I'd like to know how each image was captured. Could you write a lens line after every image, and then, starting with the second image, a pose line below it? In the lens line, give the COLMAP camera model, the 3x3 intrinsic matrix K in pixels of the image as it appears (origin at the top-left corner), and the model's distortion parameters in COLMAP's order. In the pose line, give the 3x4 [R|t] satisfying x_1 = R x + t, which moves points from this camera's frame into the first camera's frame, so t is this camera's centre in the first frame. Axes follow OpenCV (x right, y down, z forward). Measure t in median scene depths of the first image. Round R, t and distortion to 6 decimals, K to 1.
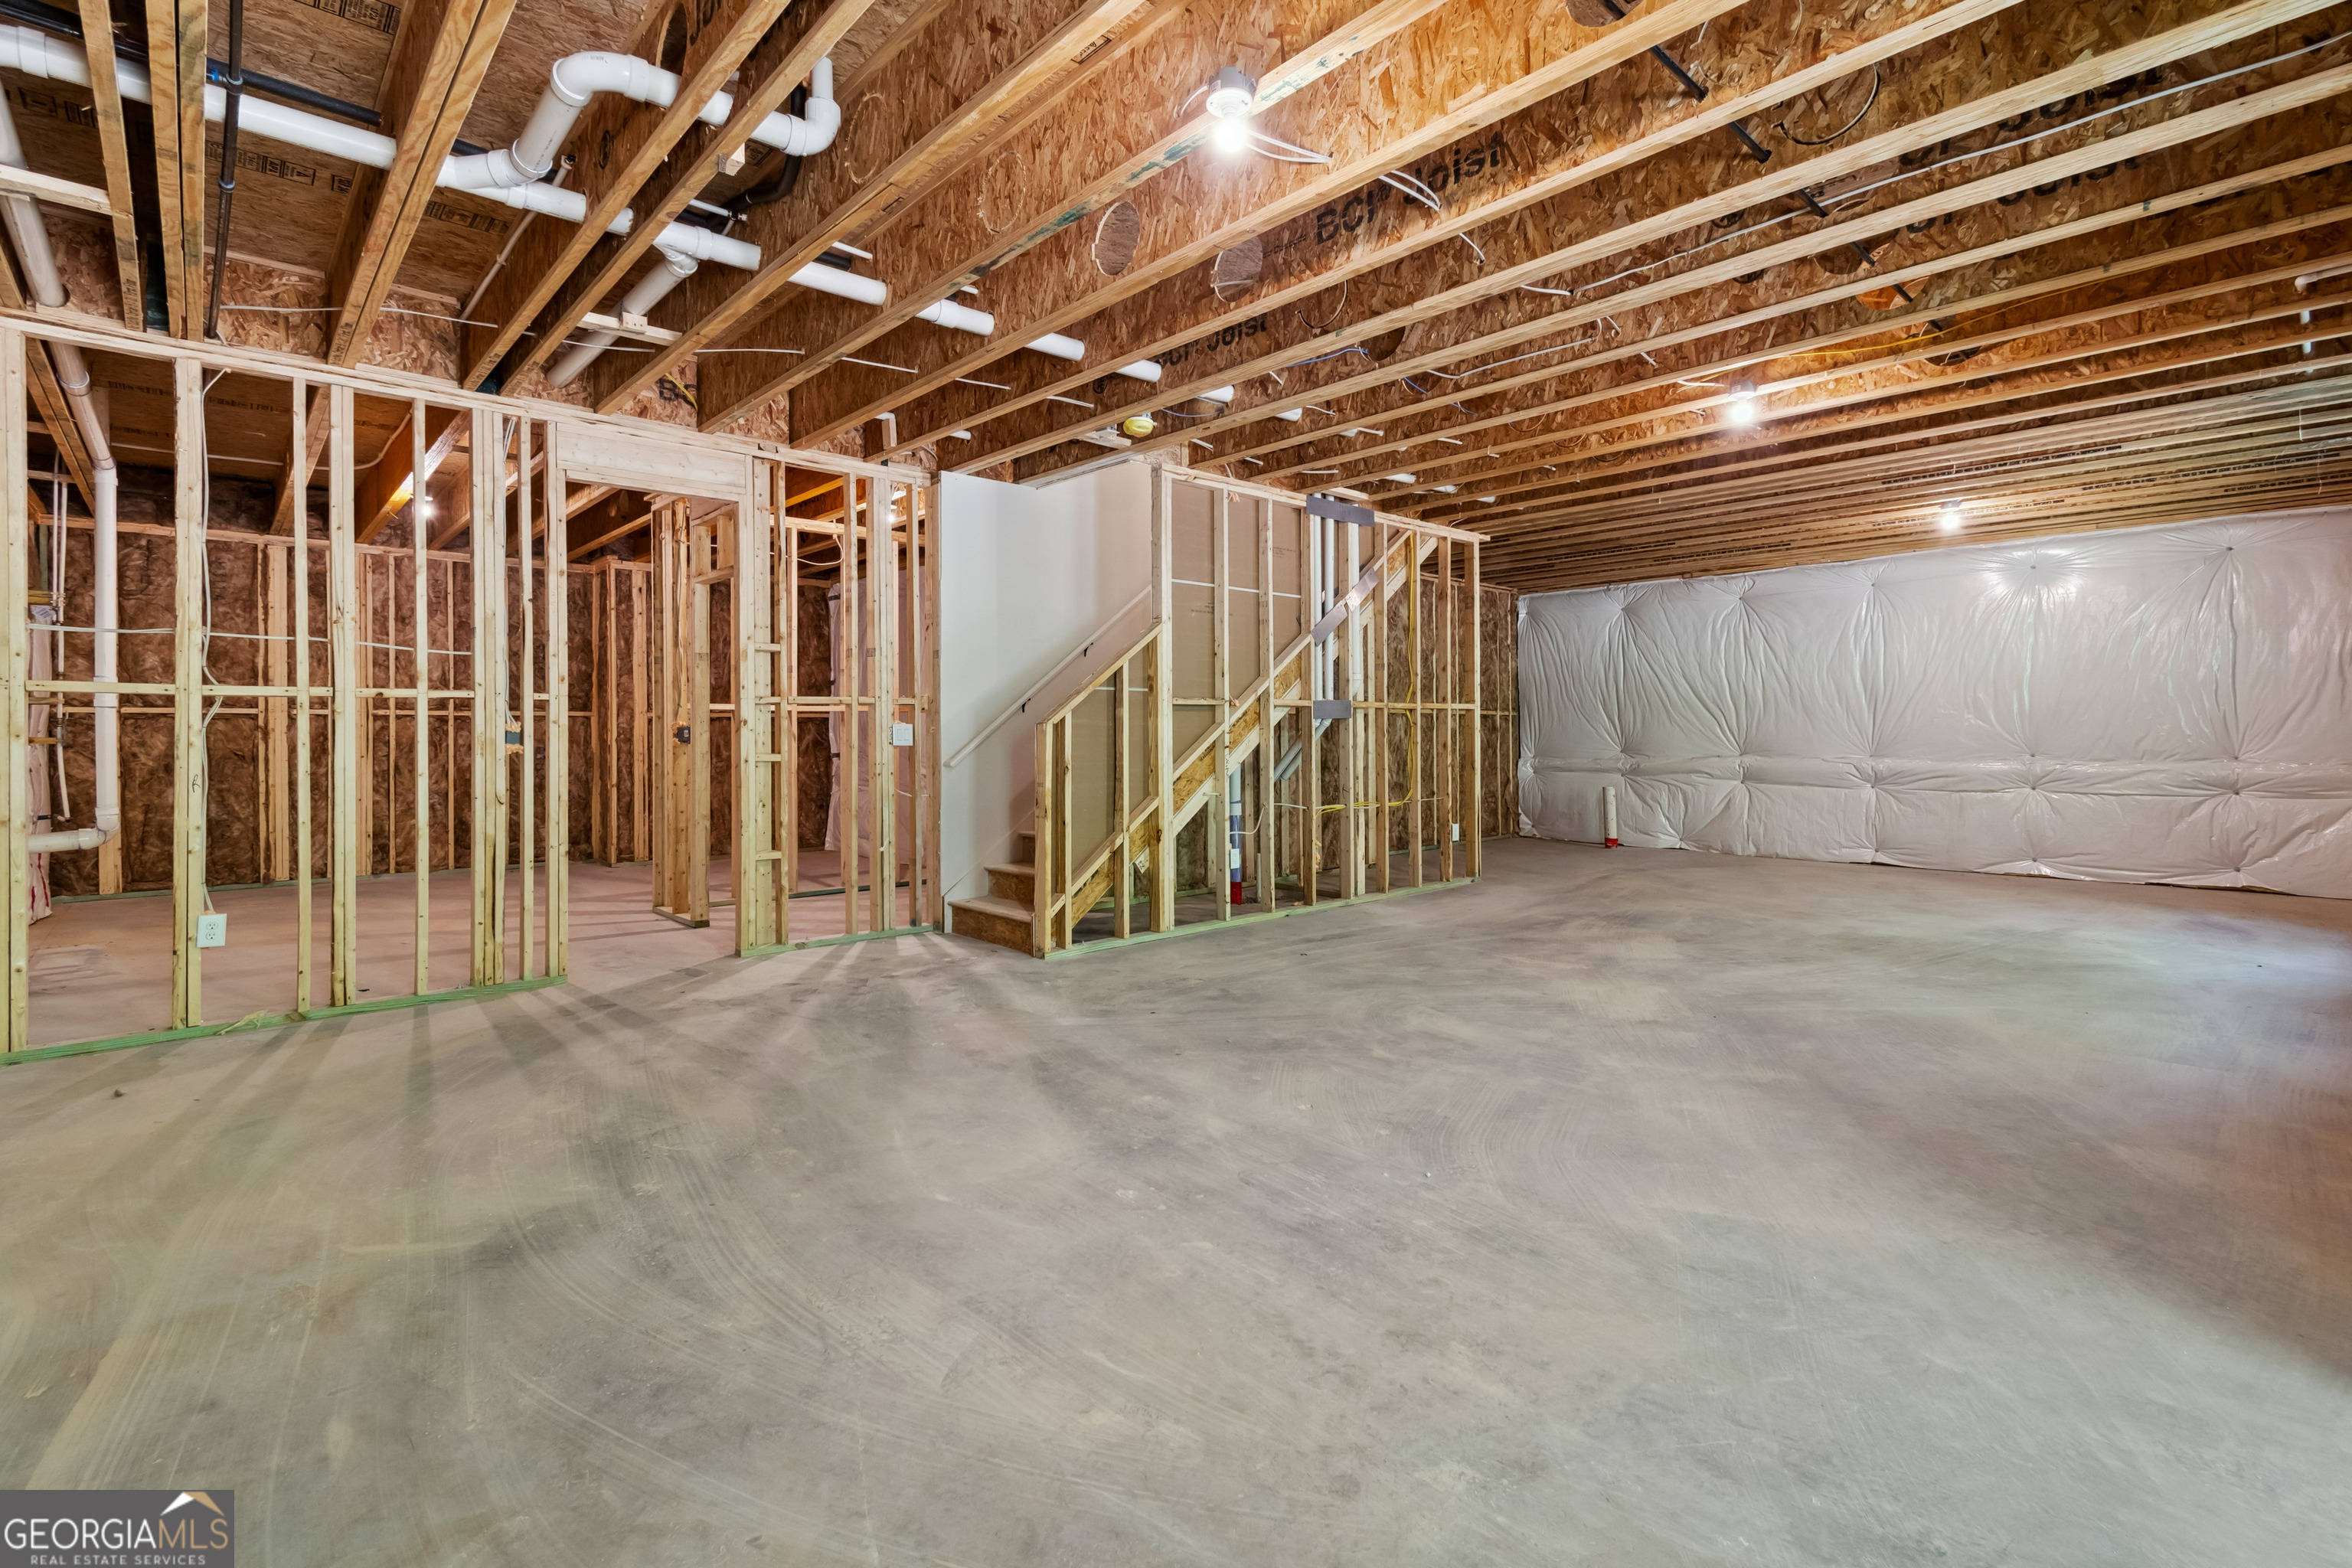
lens RADIAL K [[1068.2, 0, 1179.2], [0, 1068.2, 773.1], [0, 0, 1]] dist [0.001899, -0.002837]
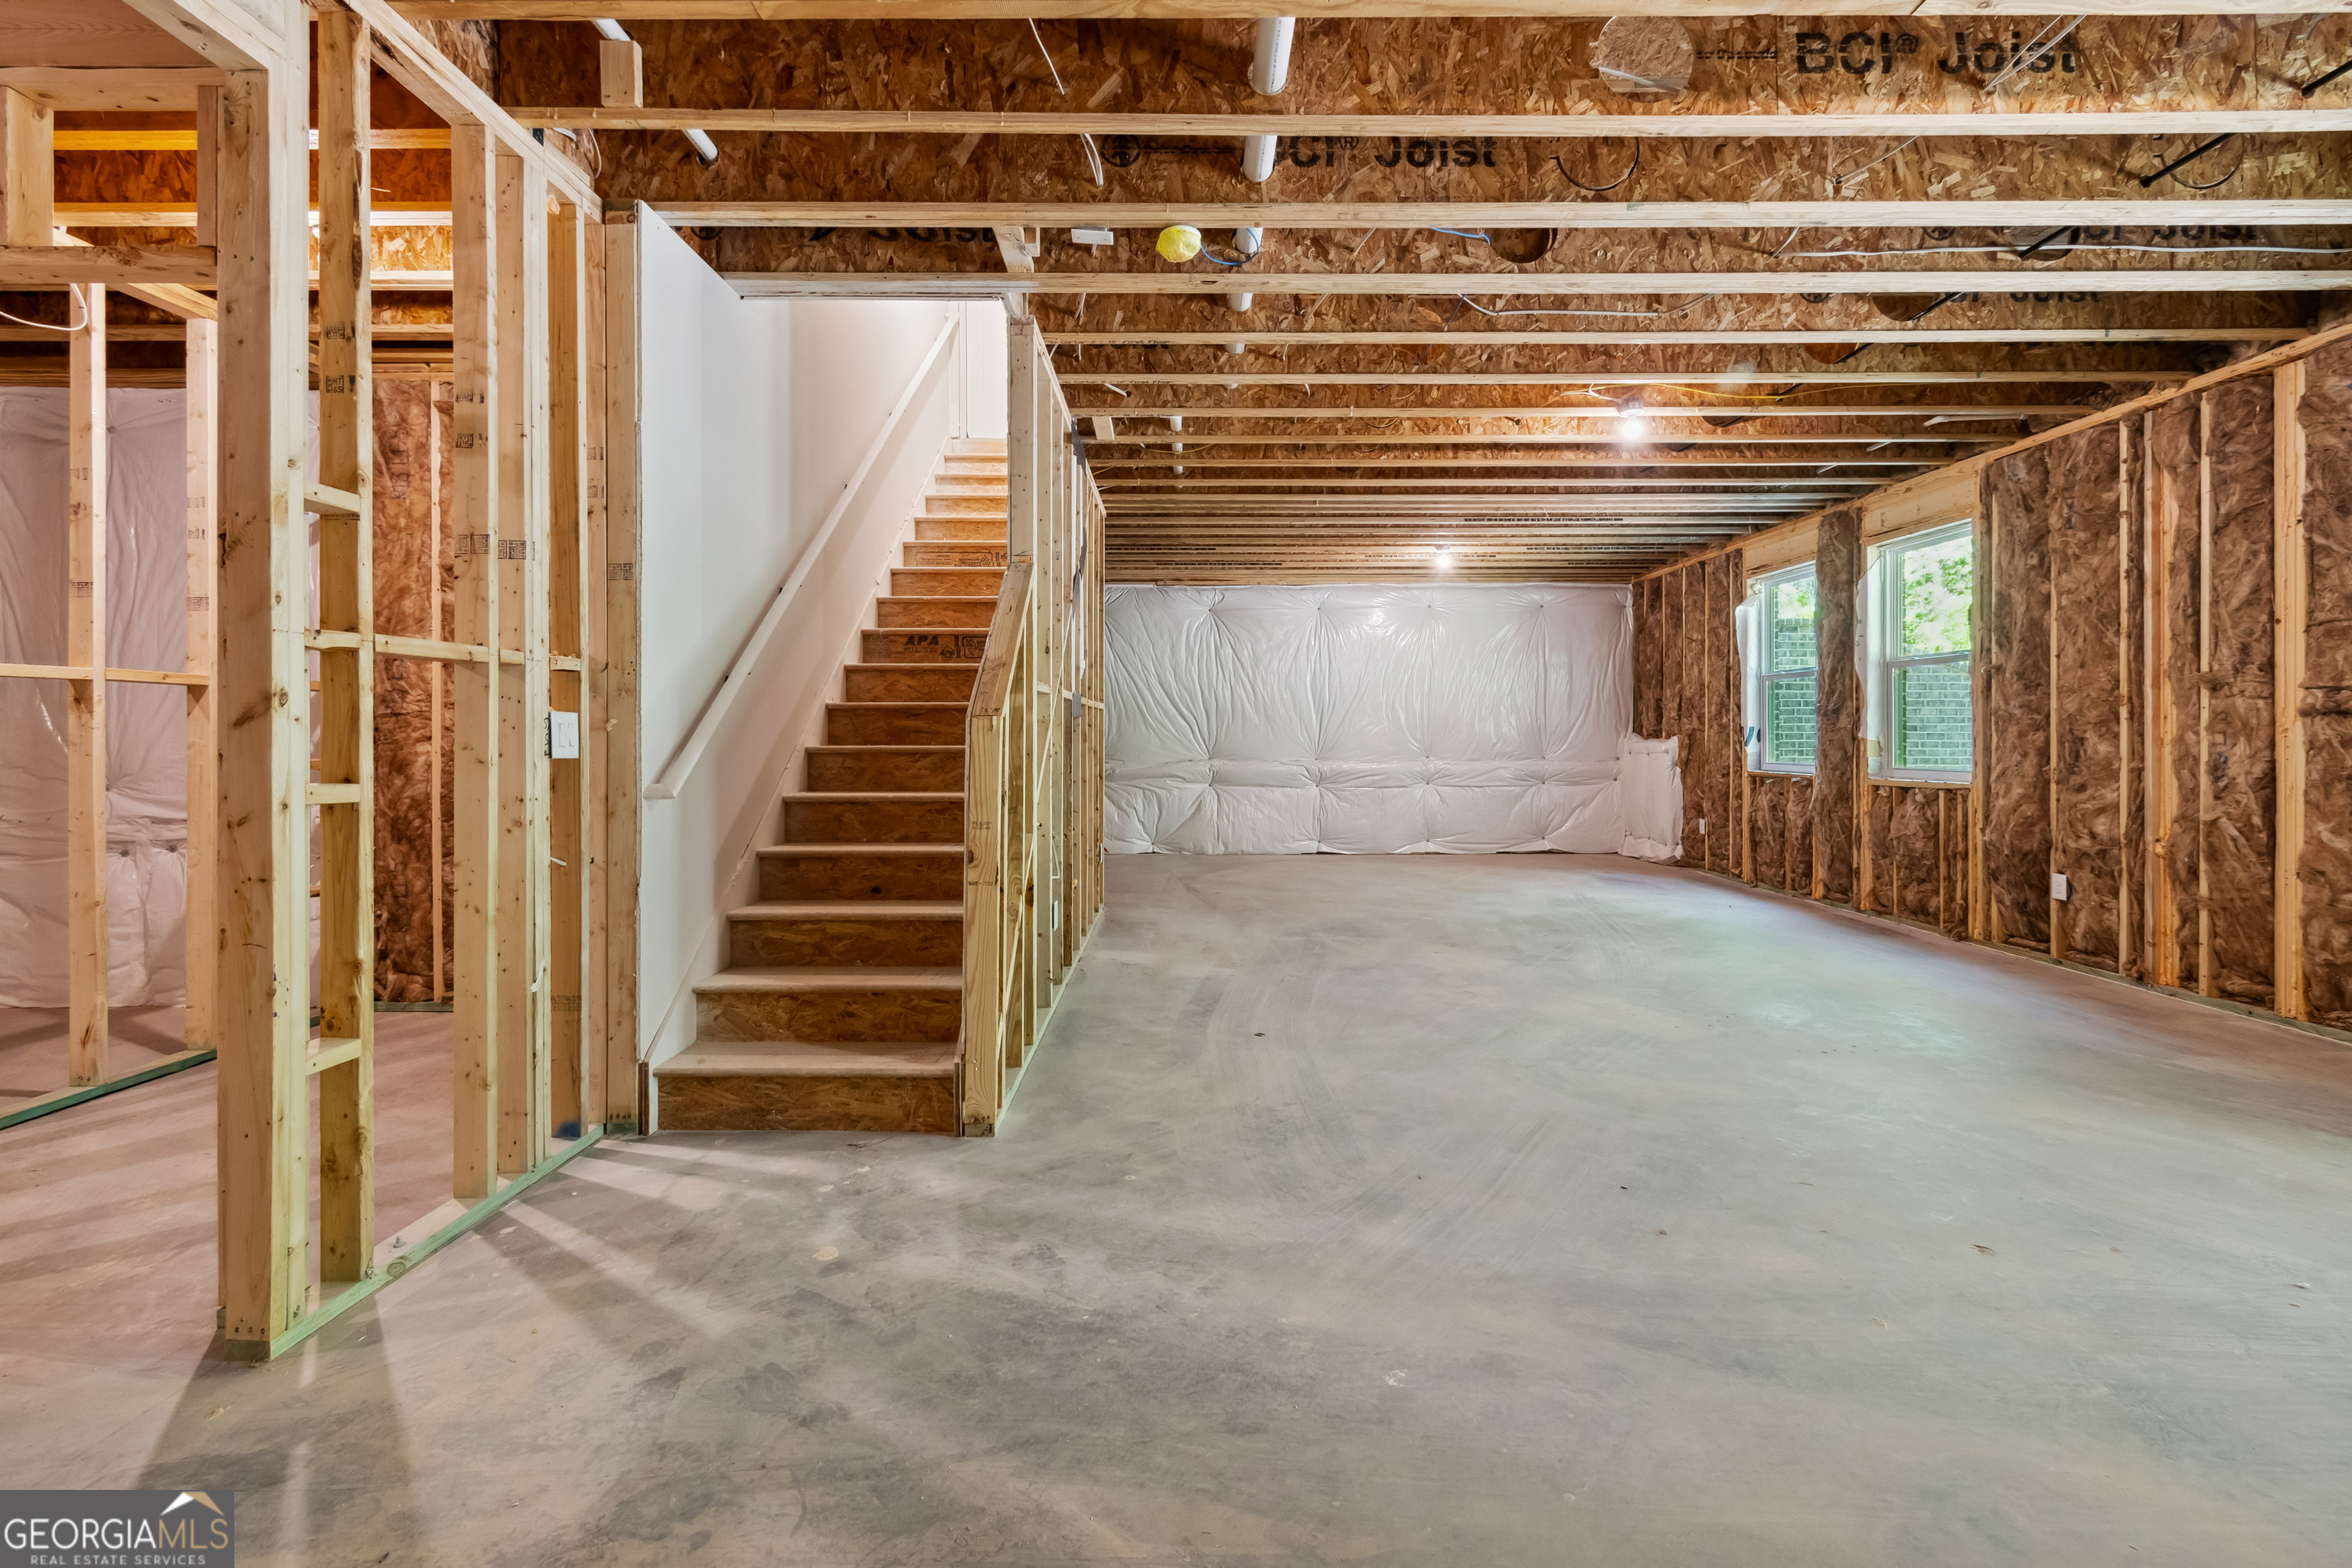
lens RADIAL K [[1068.2, 0, 1179.2], [0, 1068.2, 773.1], [0, 0, 1]] dist [0.001899, -0.002837]
pose [[0.679751, -0.020126, 0.733167, -0.459700], [0.023525, 0.999707, 0.005633, -0.017142], [-0.733066, 0.013419, 0.680025, 0.531818]]
